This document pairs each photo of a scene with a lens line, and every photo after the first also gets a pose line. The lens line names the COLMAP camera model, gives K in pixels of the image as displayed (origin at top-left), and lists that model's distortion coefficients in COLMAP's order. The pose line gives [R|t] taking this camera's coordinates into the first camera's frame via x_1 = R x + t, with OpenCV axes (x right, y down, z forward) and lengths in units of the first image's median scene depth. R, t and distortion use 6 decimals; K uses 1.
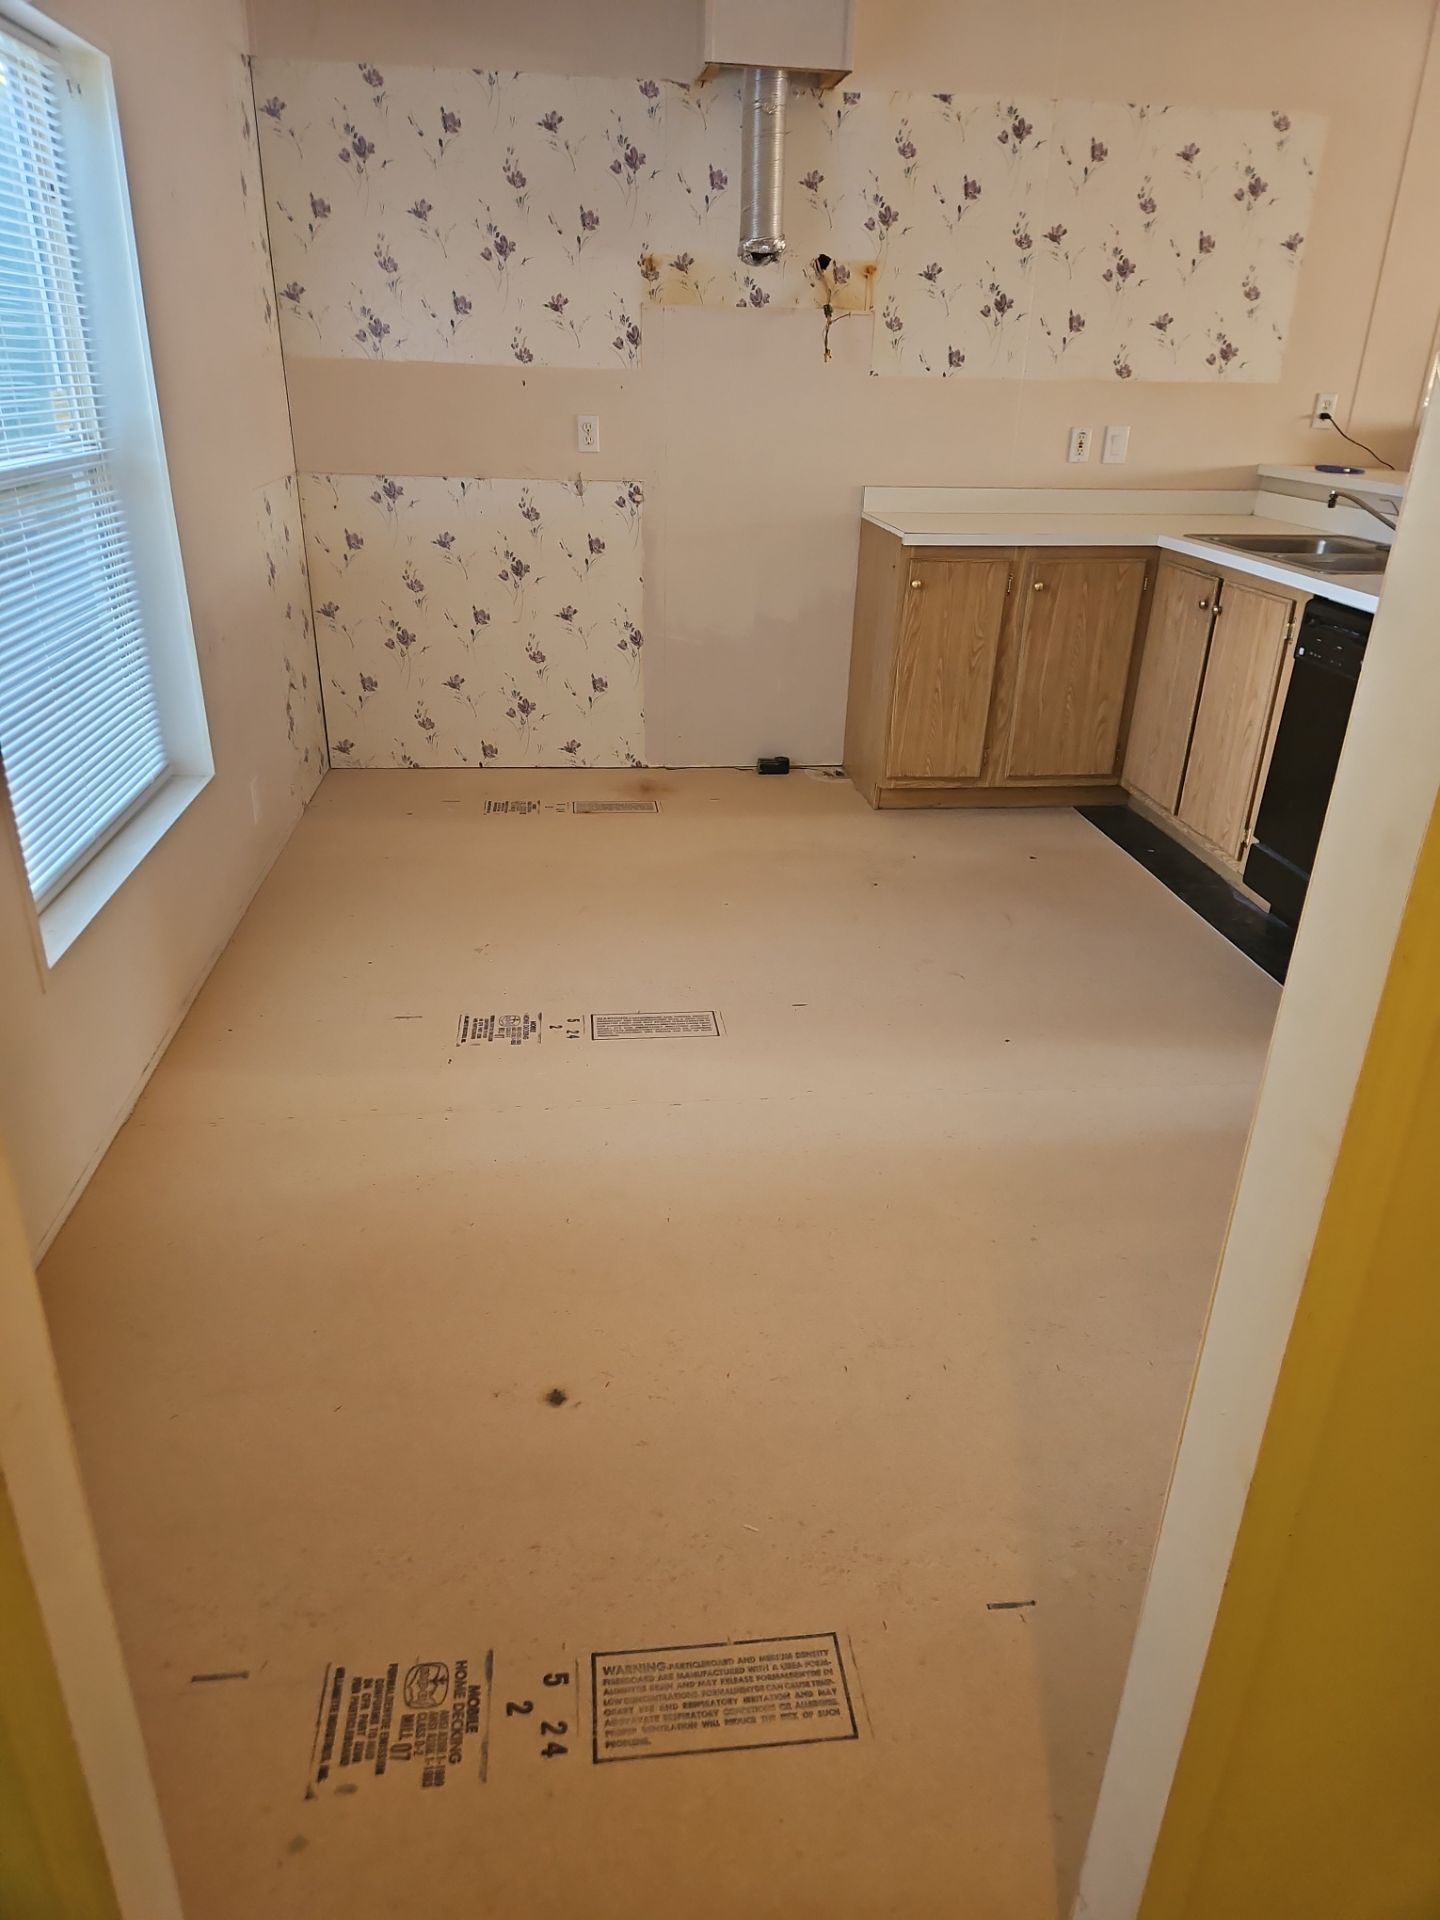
lens RADIAL K [[1281.2, 0, 718.3], [0, 1281.2, 957.1], [0, 0, 1]] dist [0.056347, -0.030631]
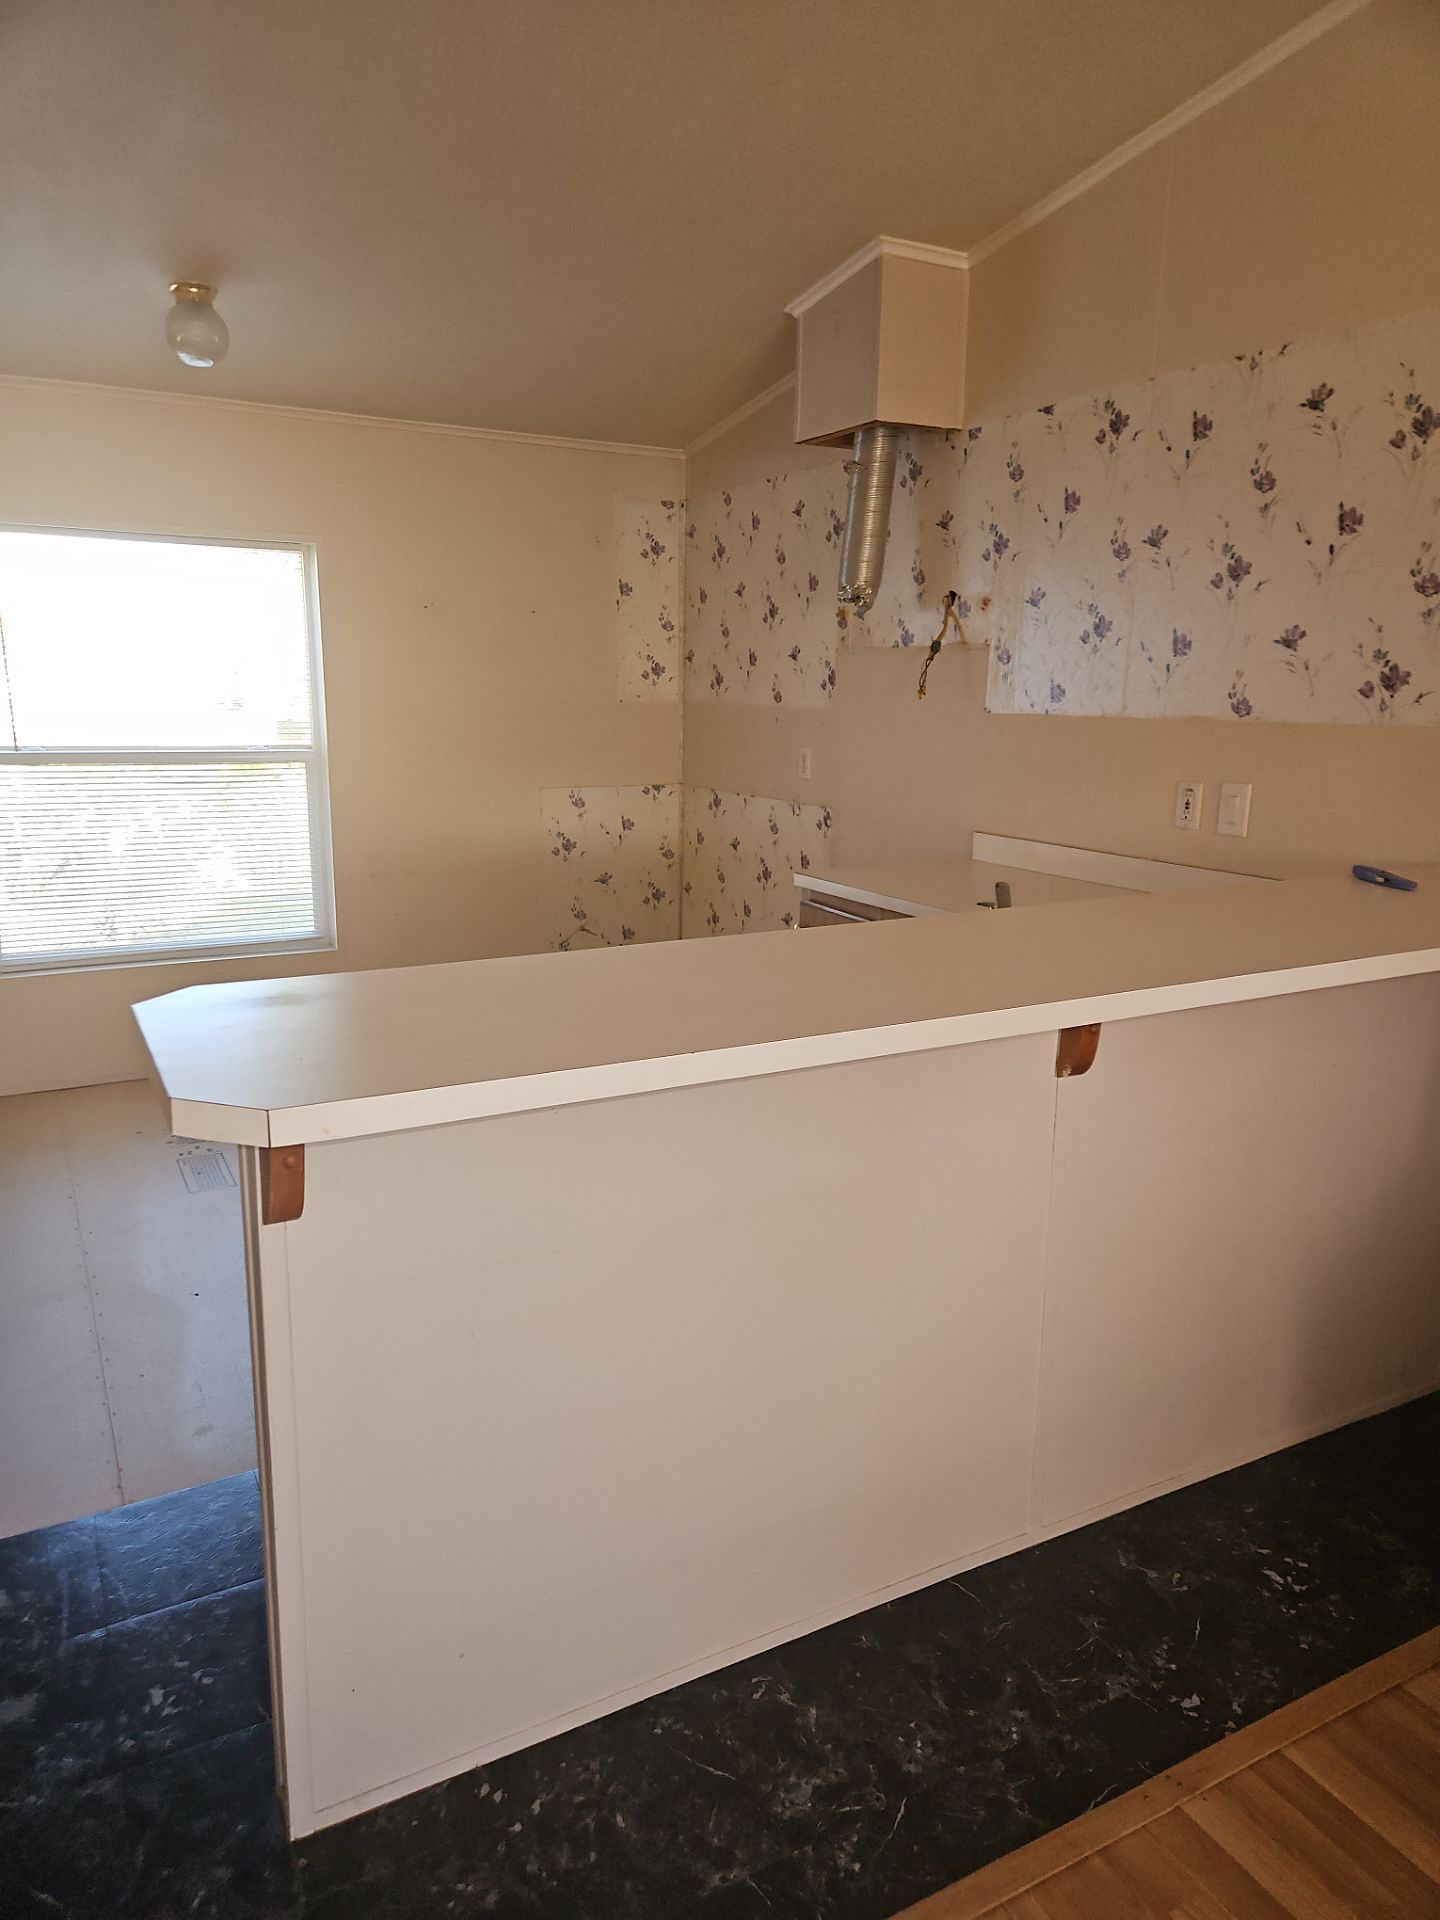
lens RADIAL K [[1281.2, 0, 699.6], [0, 1281.2, 978.1], [0, 0, 1]] dist [0.056347, -0.030631]
pose [[0.361637, 0.189506, -0.912856, 0.875261], [-0.372533, 0.926935, 0.044846, -0.255268], [0.854656, 0.323851, 0.405812, 0.552481]]
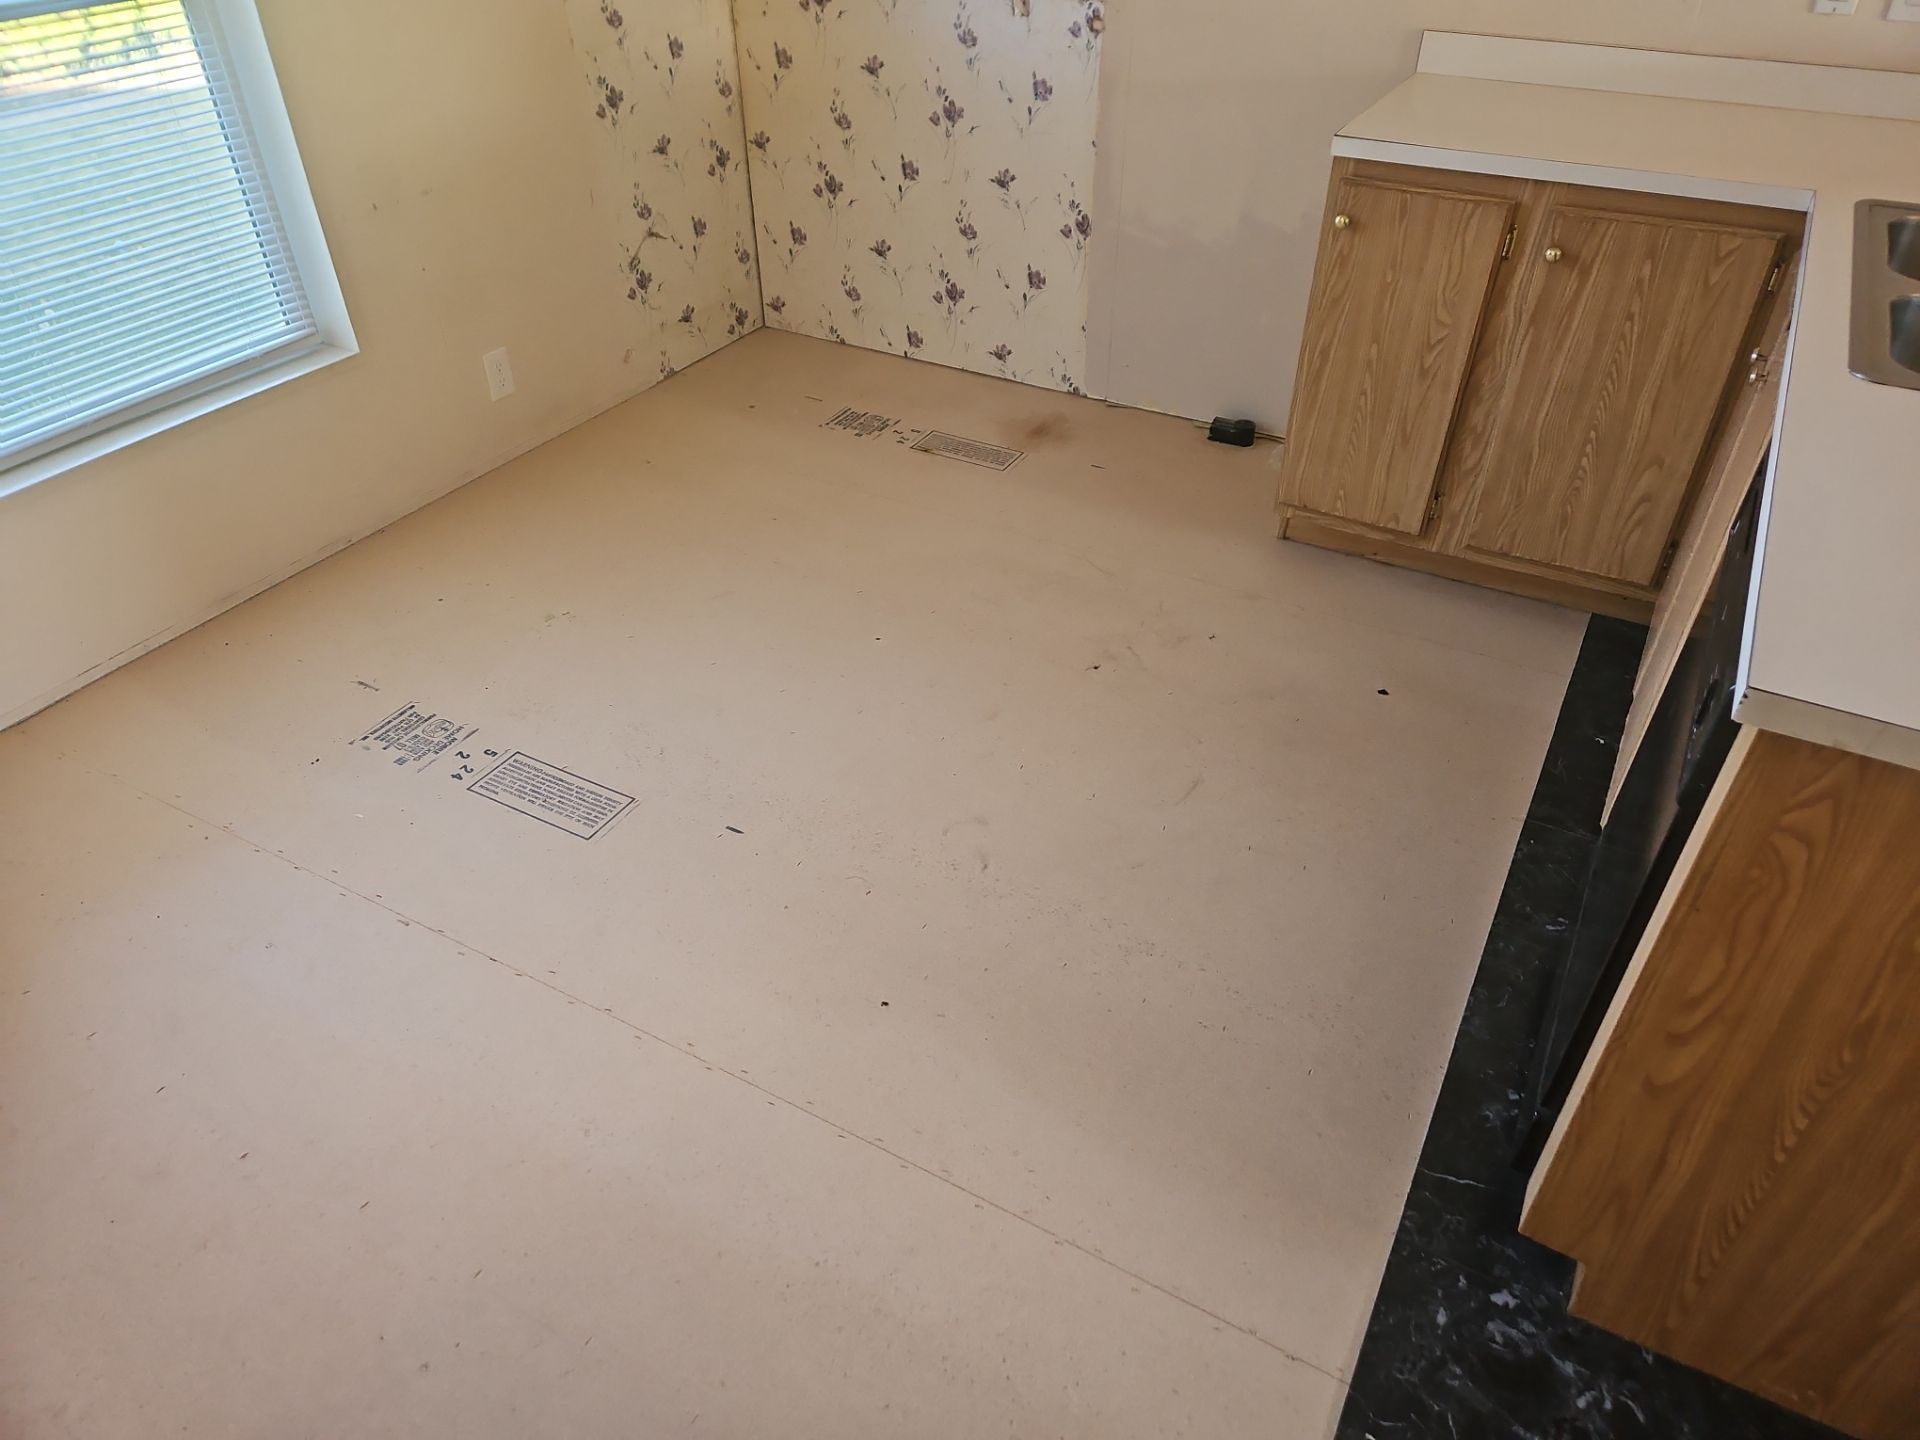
lens RADIAL K [[1281.2, 0, 971.3], [0, 1281.2, 724.7], [0, 0, 1]] dist [0.056347, -0.030631]
pose [[0.812338, 0.334146, -0.477968, 0.363614], [-0.219382, 0.934468, 0.280431, -0.184283], [0.540351, -0.122947, 0.832409, 0.322349]]
